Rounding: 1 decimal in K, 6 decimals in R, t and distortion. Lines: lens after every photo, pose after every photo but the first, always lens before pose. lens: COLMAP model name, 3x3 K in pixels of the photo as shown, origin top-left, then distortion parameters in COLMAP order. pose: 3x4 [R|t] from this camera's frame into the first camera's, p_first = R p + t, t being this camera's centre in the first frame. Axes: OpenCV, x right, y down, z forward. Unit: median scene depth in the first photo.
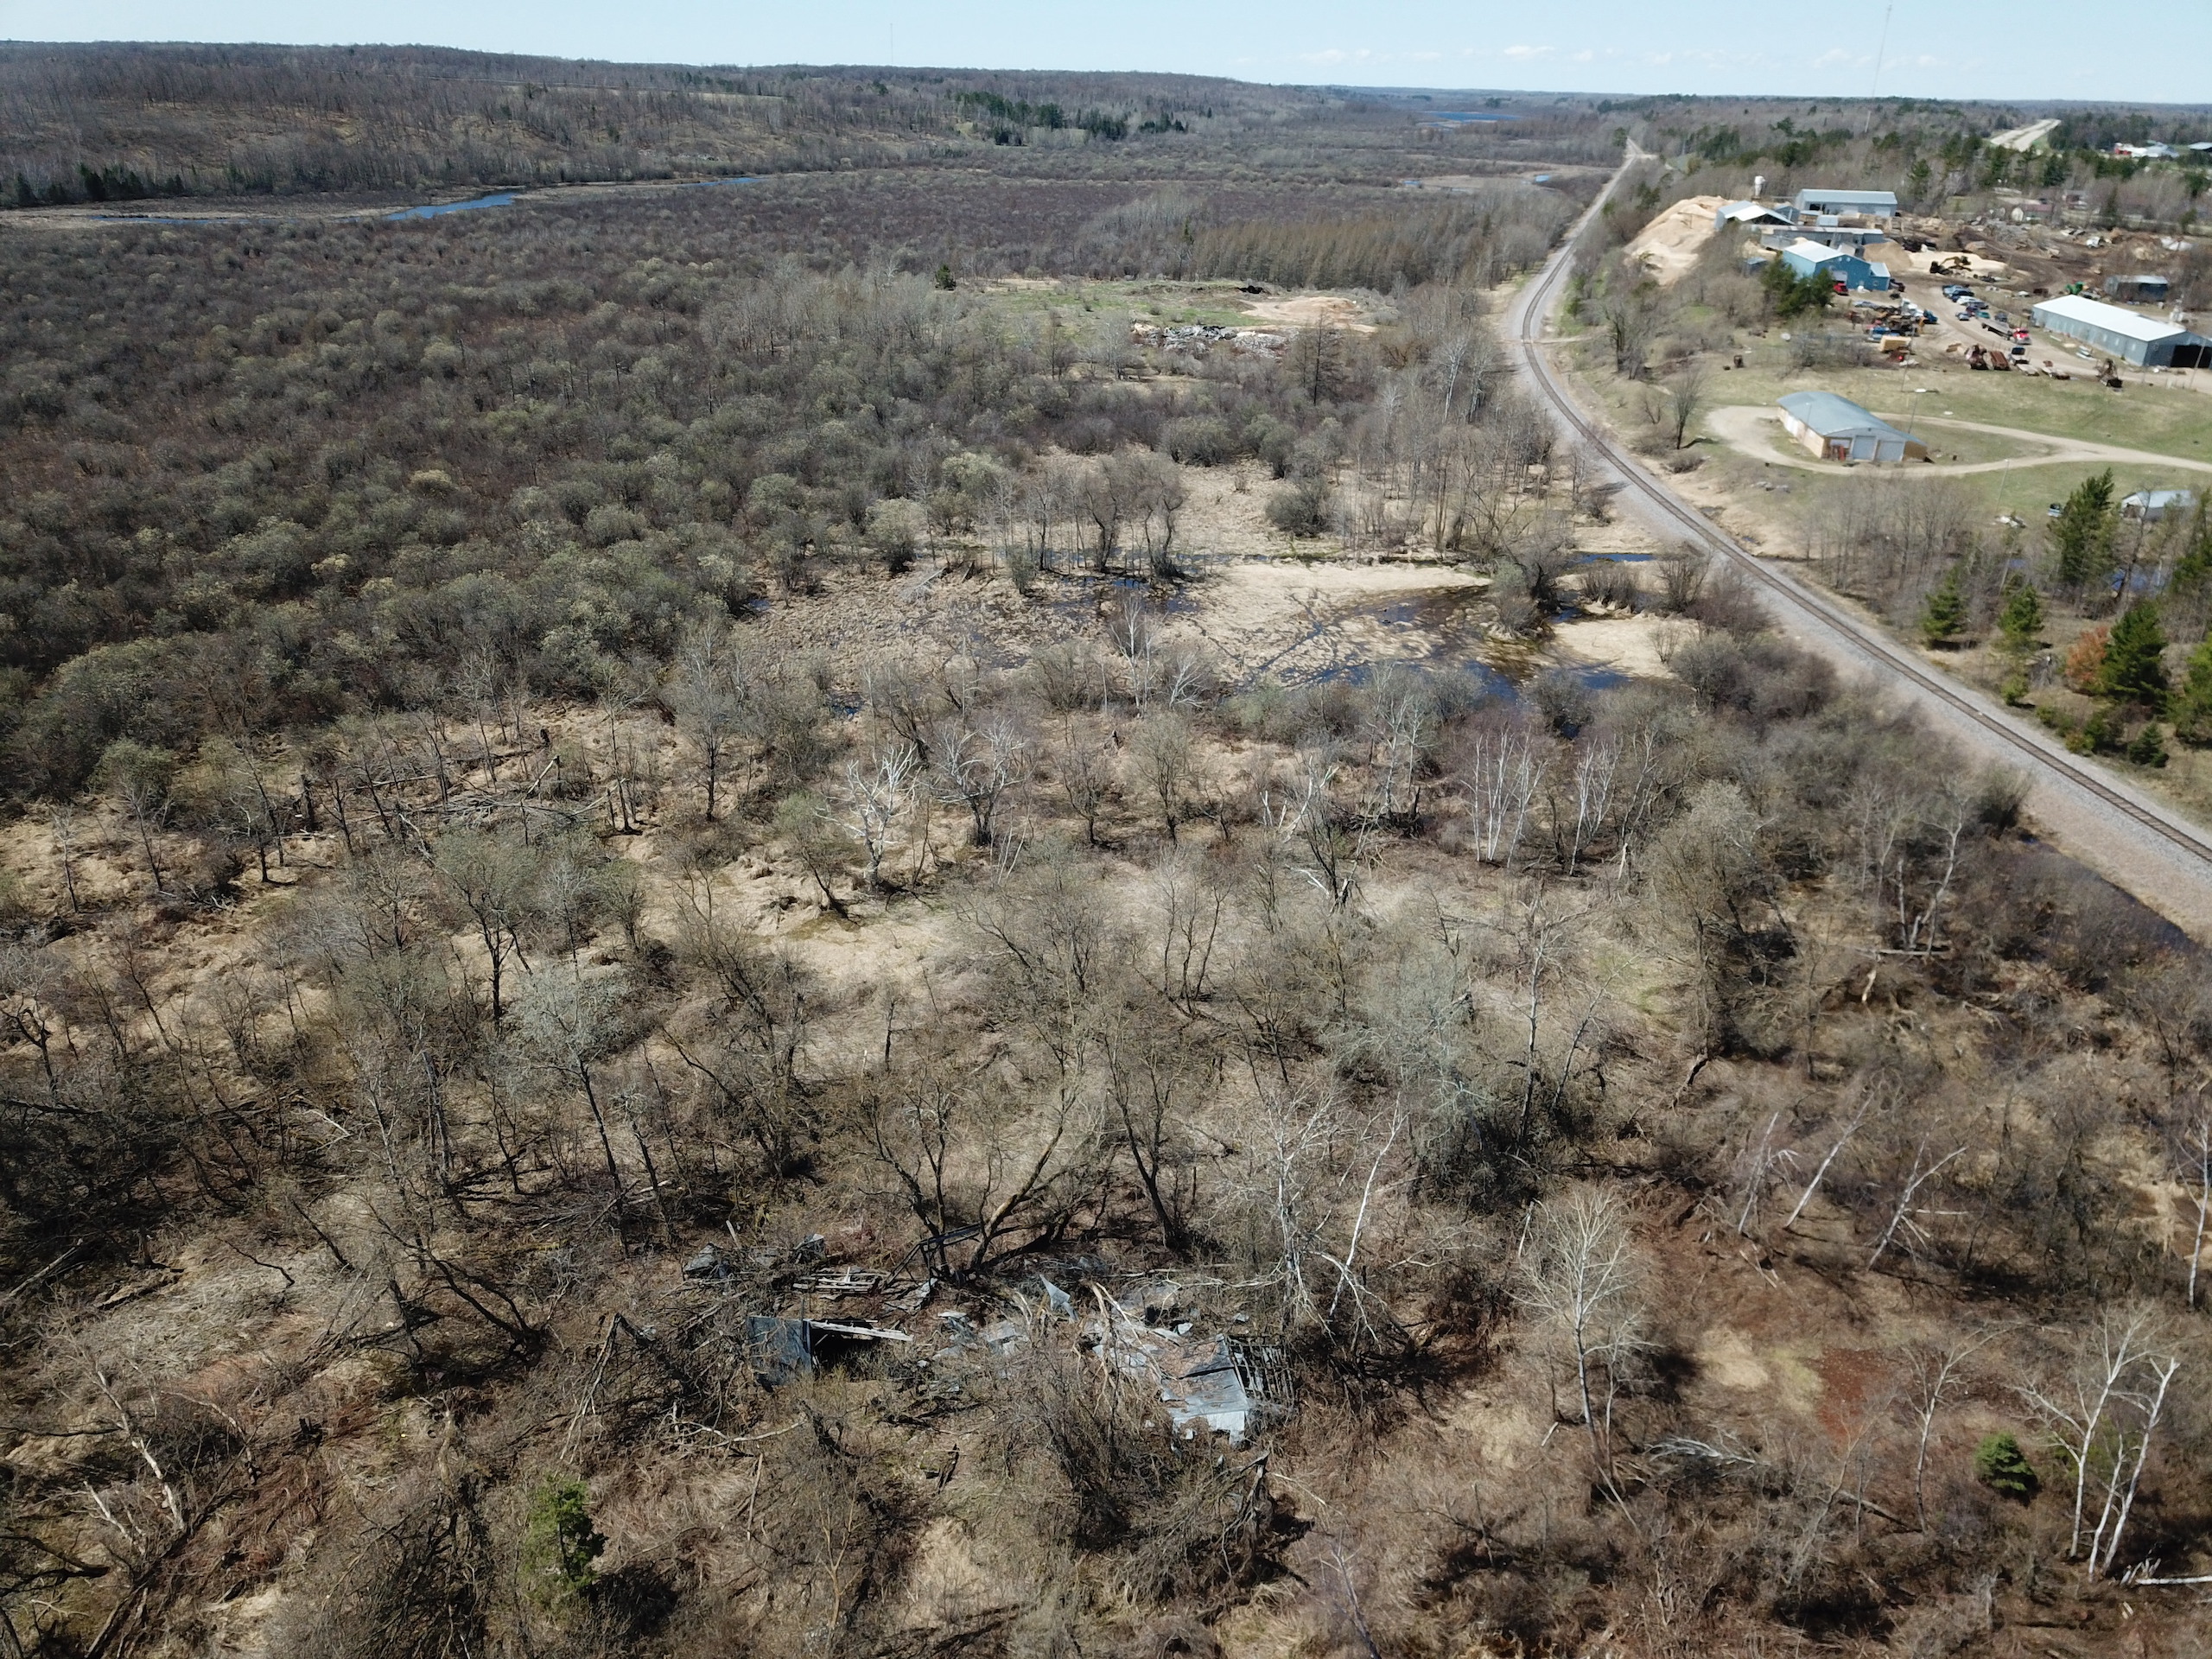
lens RADIAL K [[1689.4, 0, 1085.1], [0, 1689.4, 842.2], [0, 0, 1]] dist [0.020879, -0.016399]
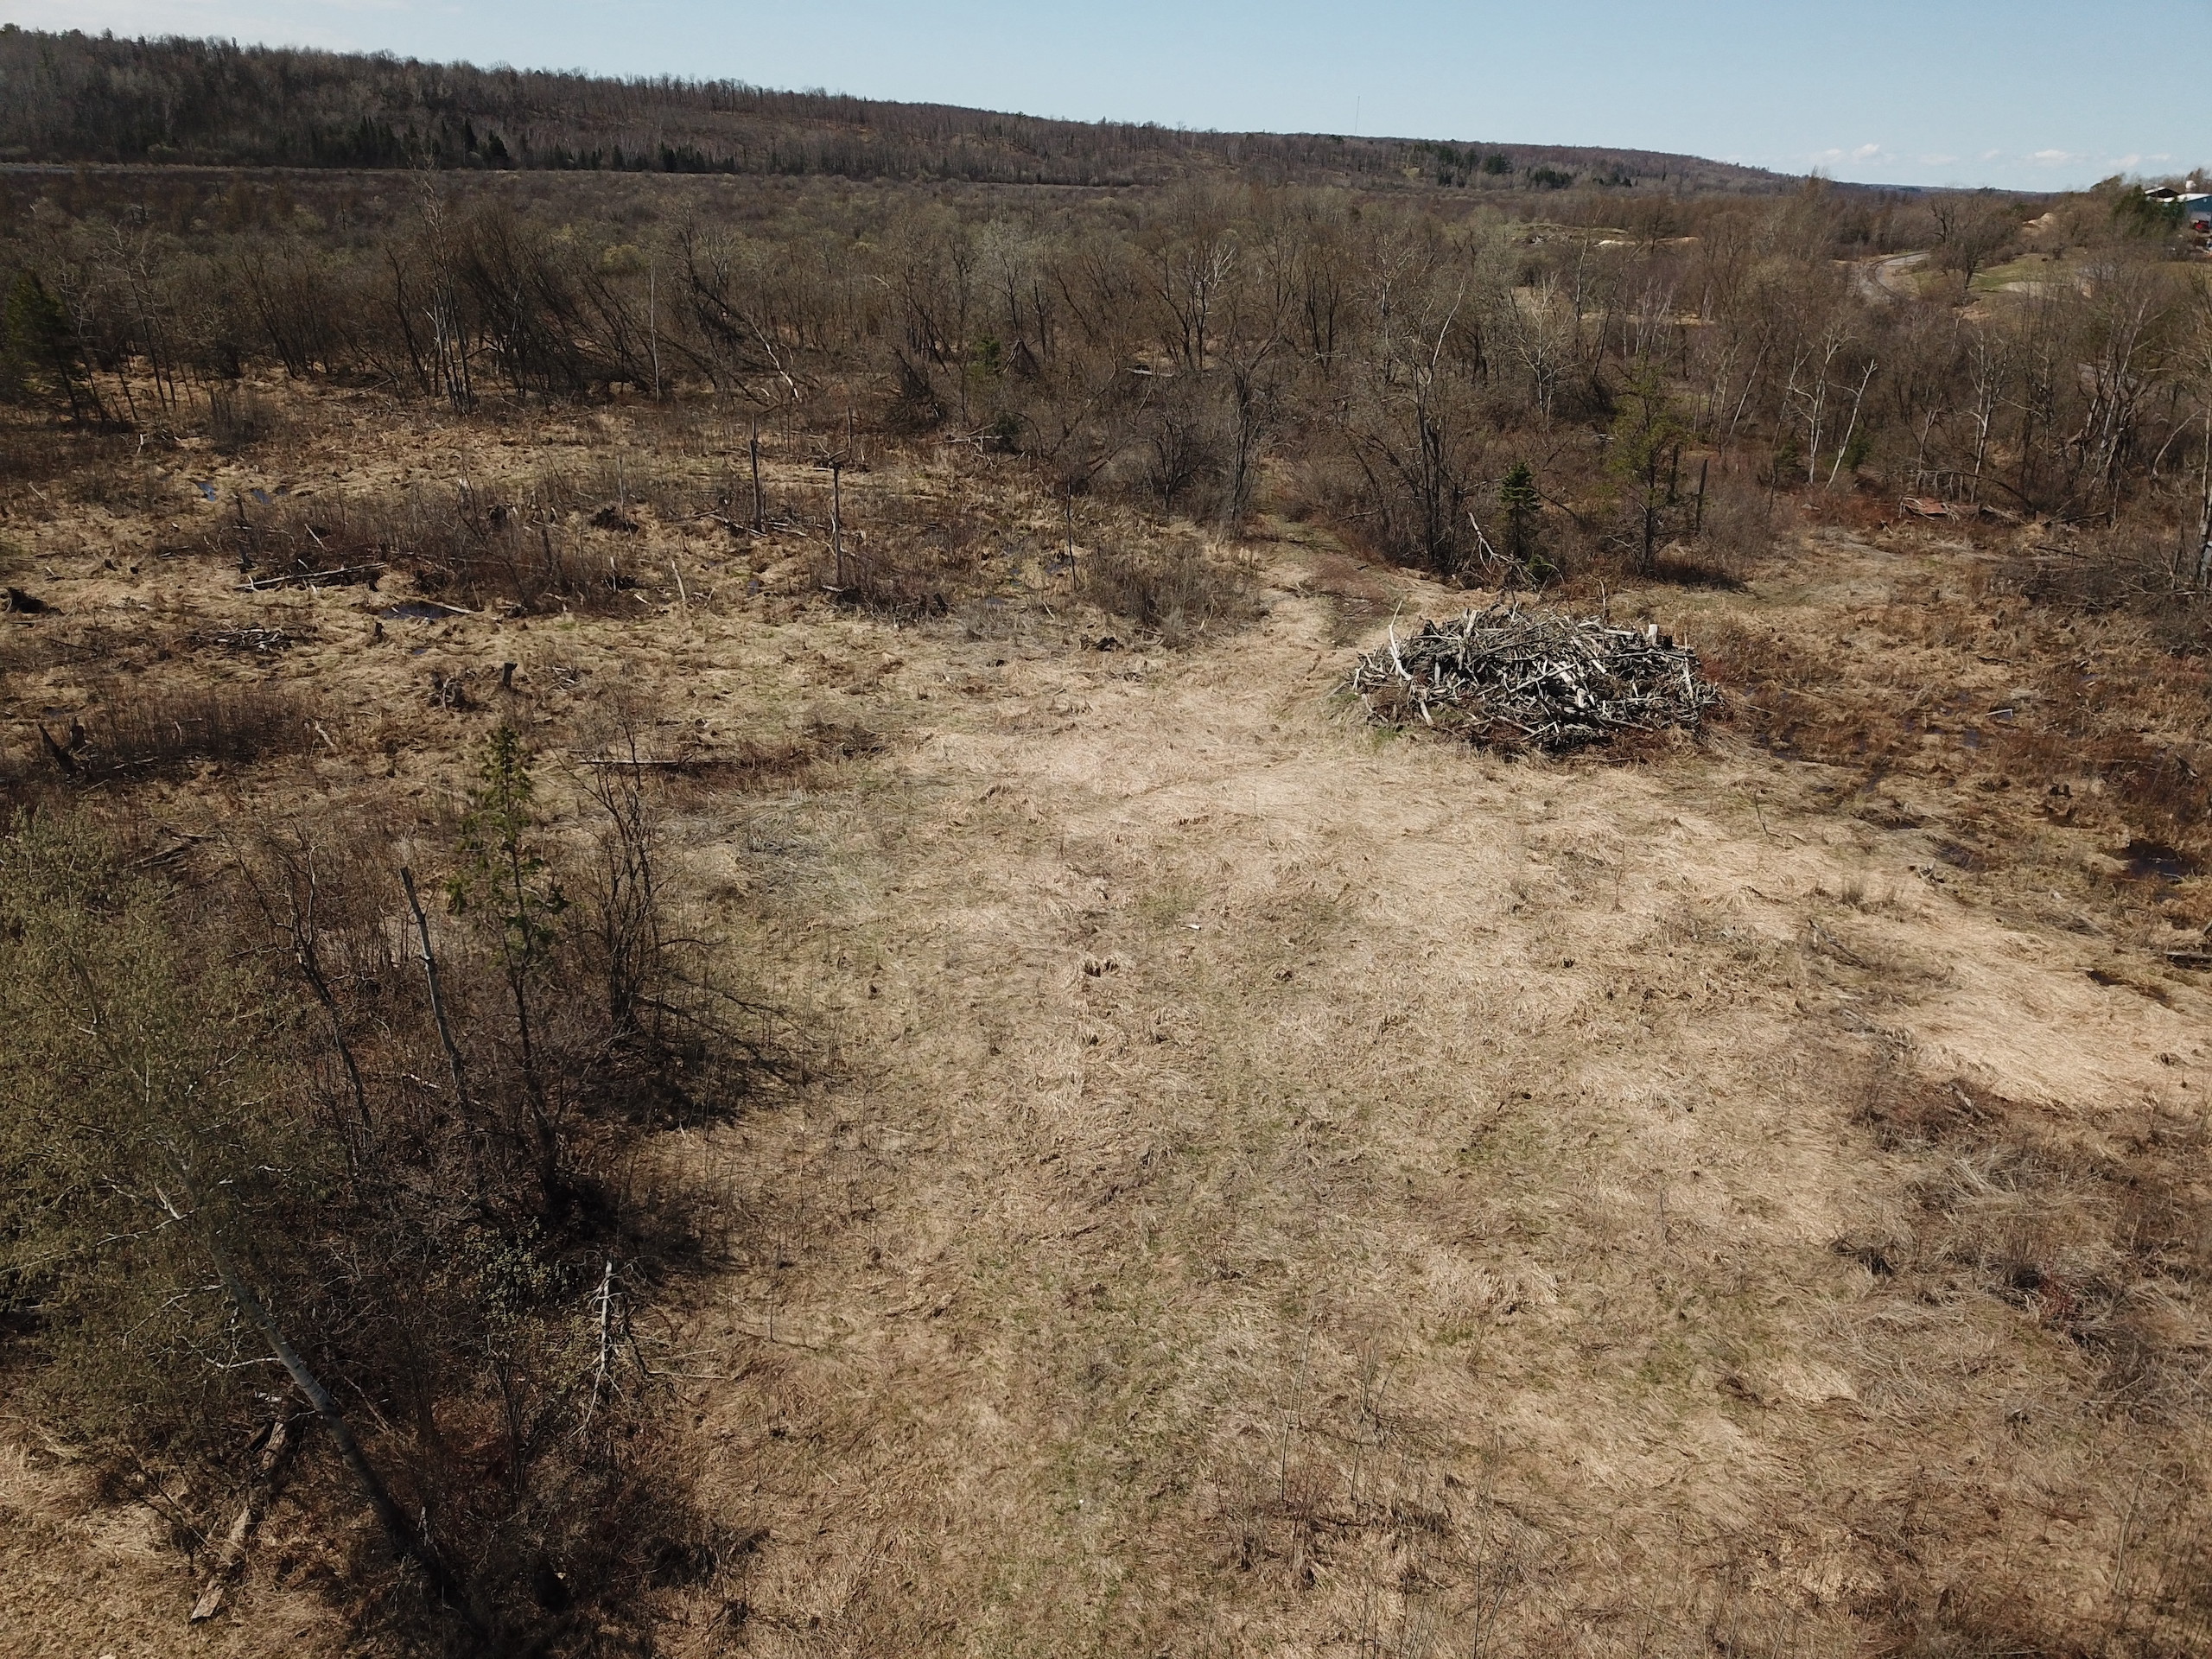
lens RADIAL K [[1689.4, 0, 1095.0], [0, 1689.4, 838.7], [0, 0, 1]] dist [0.020879, -0.016399]
pose [[0.969471, 0.111454, -0.218410, 0.115887], [-0.121452, 0.992053, -0.032853, 0.366509], [0.213013, 0.058377, 0.975304, -0.328890]]
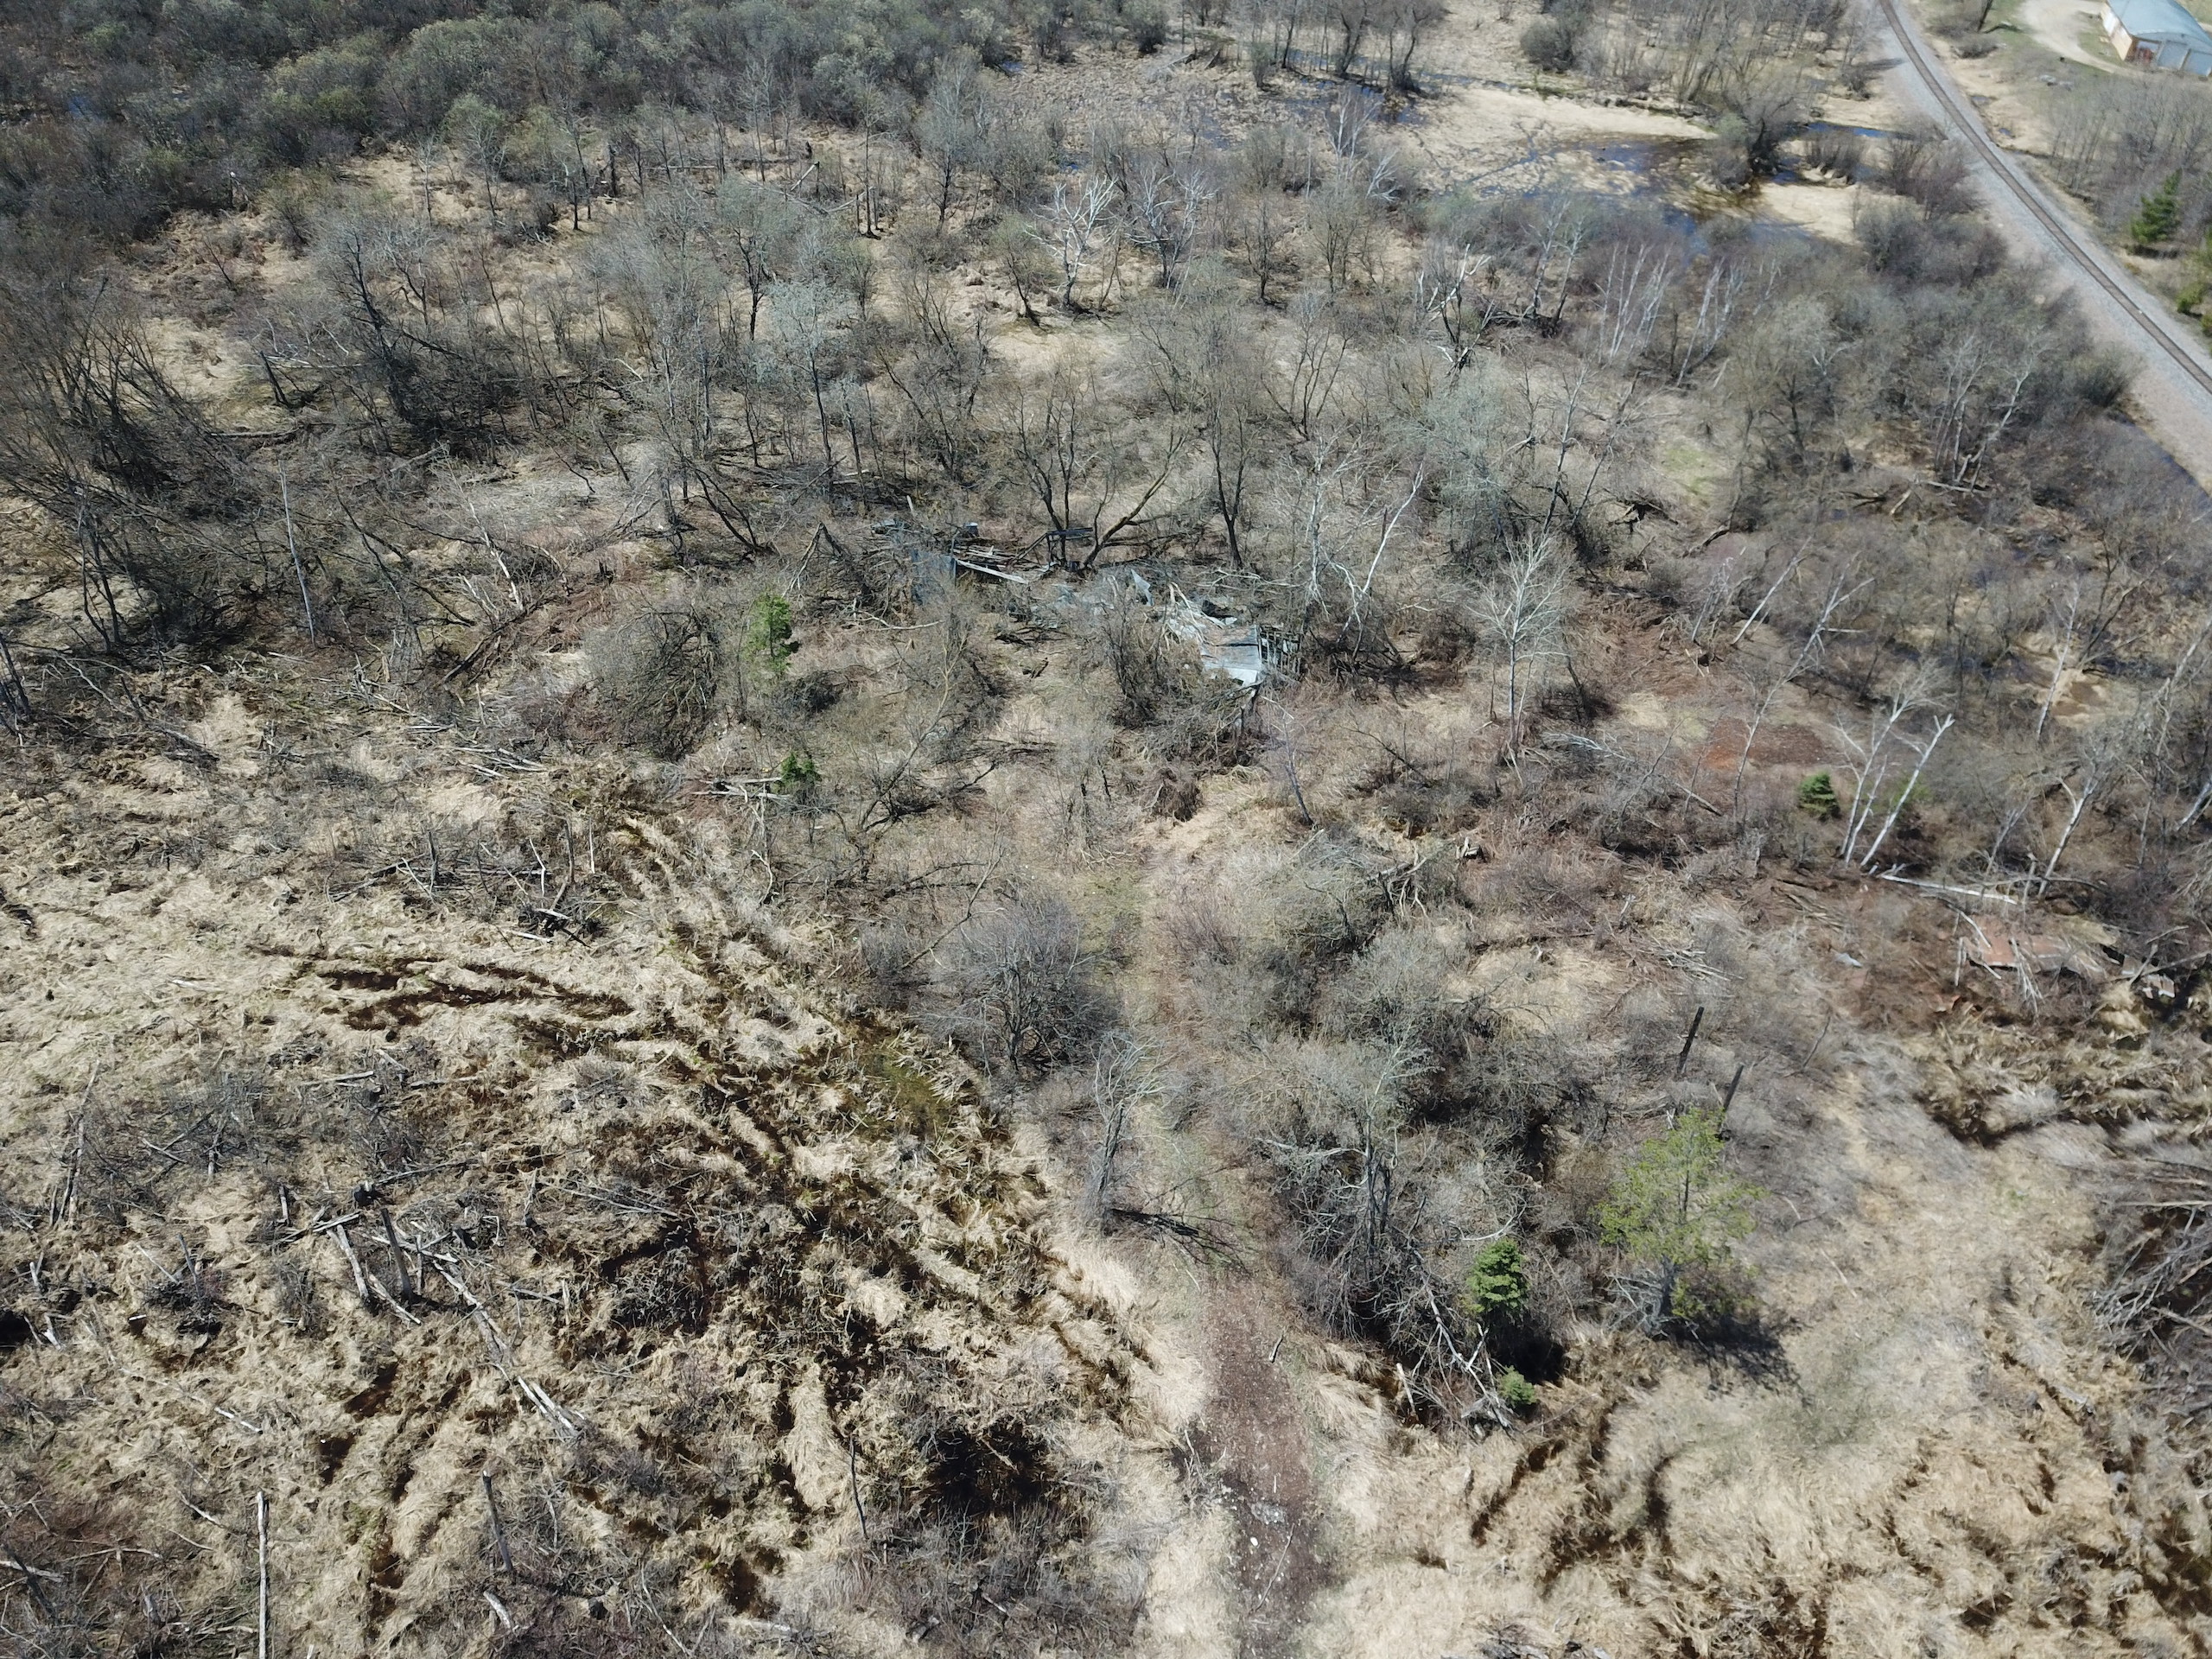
lens RADIAL K [[1689.4, 0, 1091.3], [0, 1689.4, 838.6], [0, 0, 1]] dist [0.020879, -0.016399]
pose [[0.980108, 0.171193, -0.100404, 0.051661], [-0.142641, 0.959384, 0.243385, 0.065349], [0.137992, -0.224222, 0.964719, -0.151585]]
